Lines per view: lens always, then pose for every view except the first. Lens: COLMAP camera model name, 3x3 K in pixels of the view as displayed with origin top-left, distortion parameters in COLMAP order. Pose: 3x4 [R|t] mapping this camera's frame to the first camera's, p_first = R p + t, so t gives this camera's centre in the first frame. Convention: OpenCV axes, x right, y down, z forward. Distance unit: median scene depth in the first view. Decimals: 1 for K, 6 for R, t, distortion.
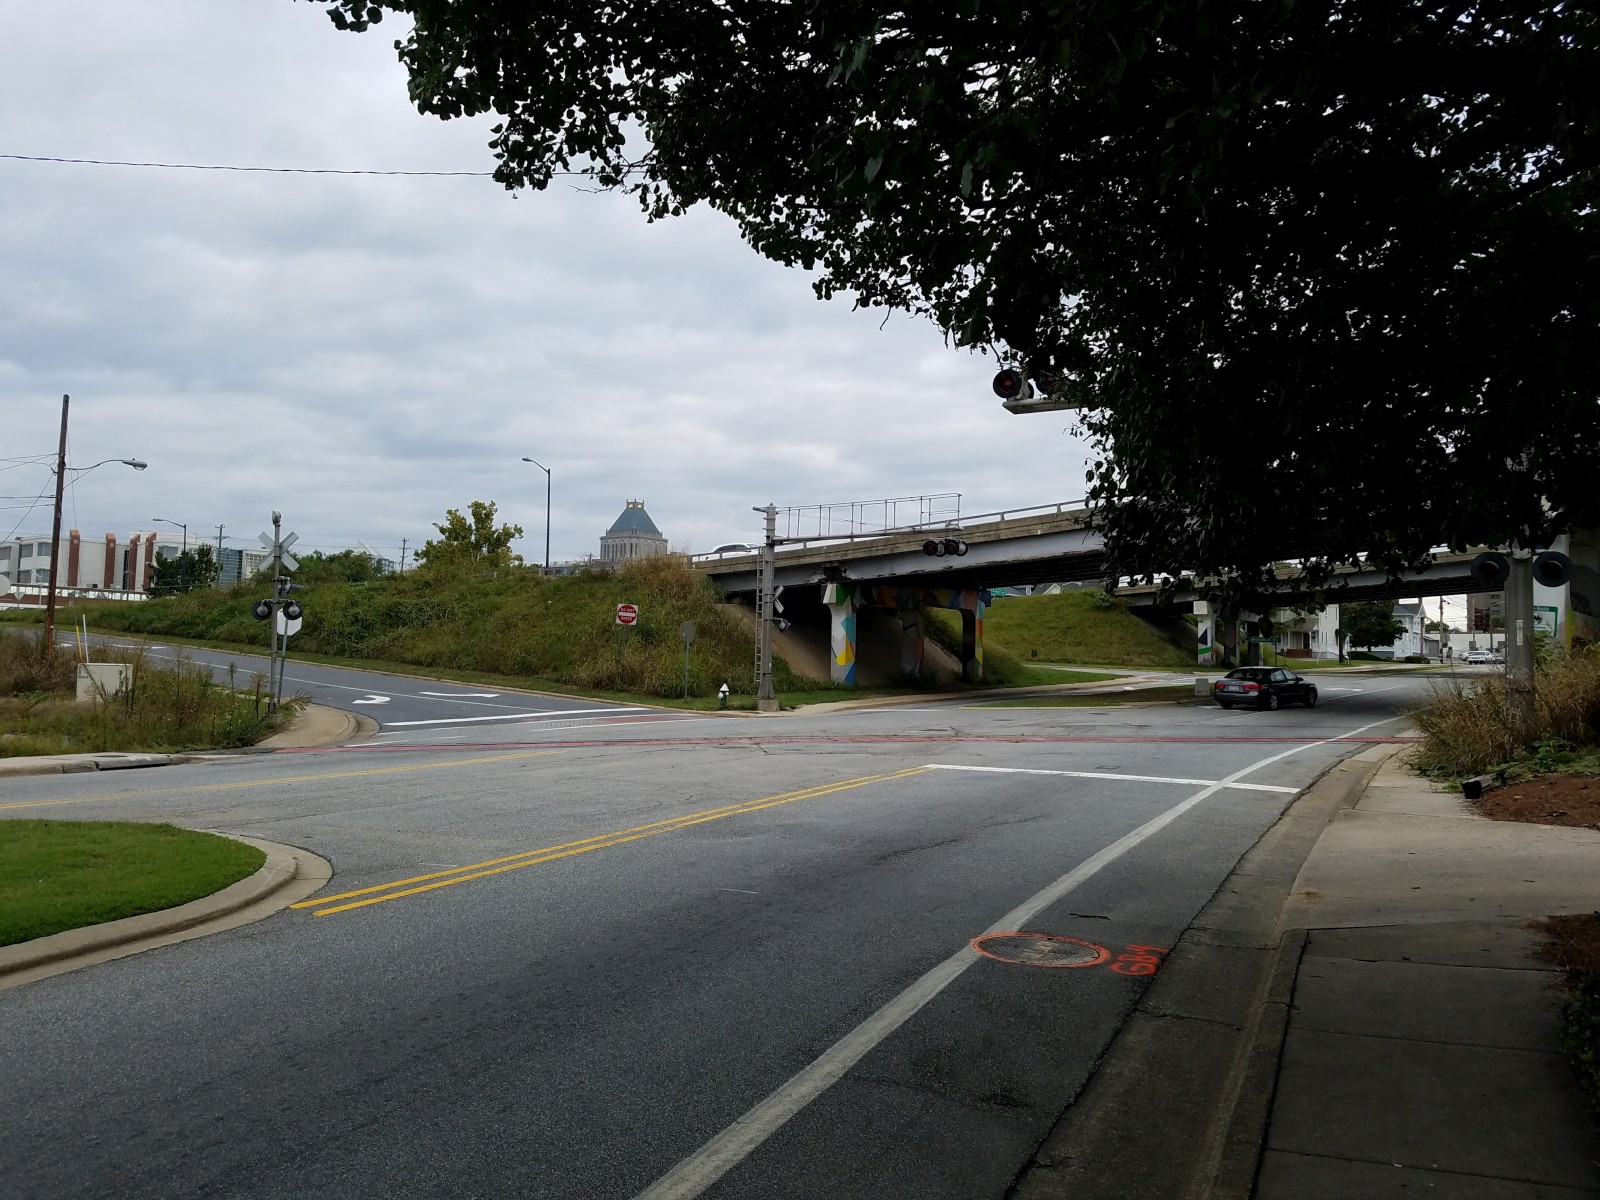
lens RADIAL K [[1223.5, 0, 804.2], [0, 1223.5, 574.2], [0, 0, 1]] dist [0.078178, -0.103846]
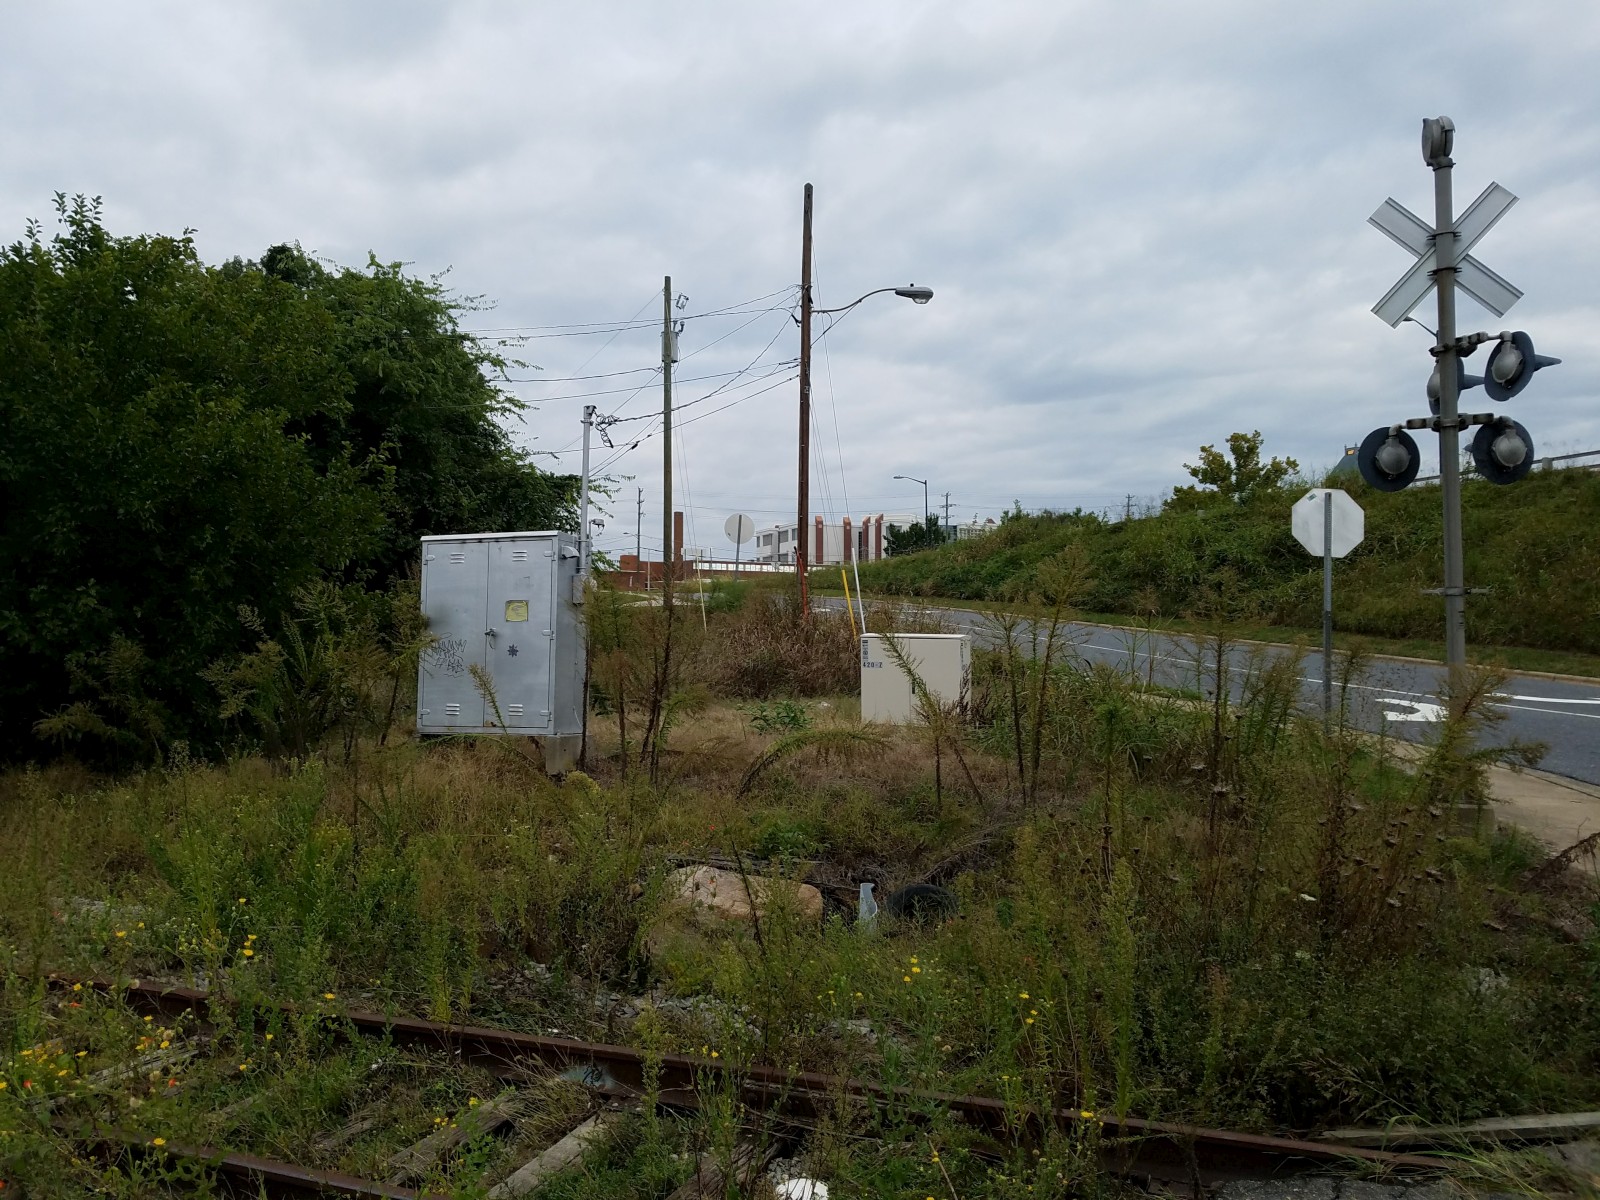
lens RADIAL K [[1213.4, 0, 796.9], [0, 1213.4, 604.5], [0, 0, 1]] dist [0.206884, -0.373435]
pose [[0.851306, -0.022124, -0.524203, -0.086199], [0.048533, 0.998147, 0.036691, 0.009869], [0.522420, -0.056676, 0.850803, 0.141904]]
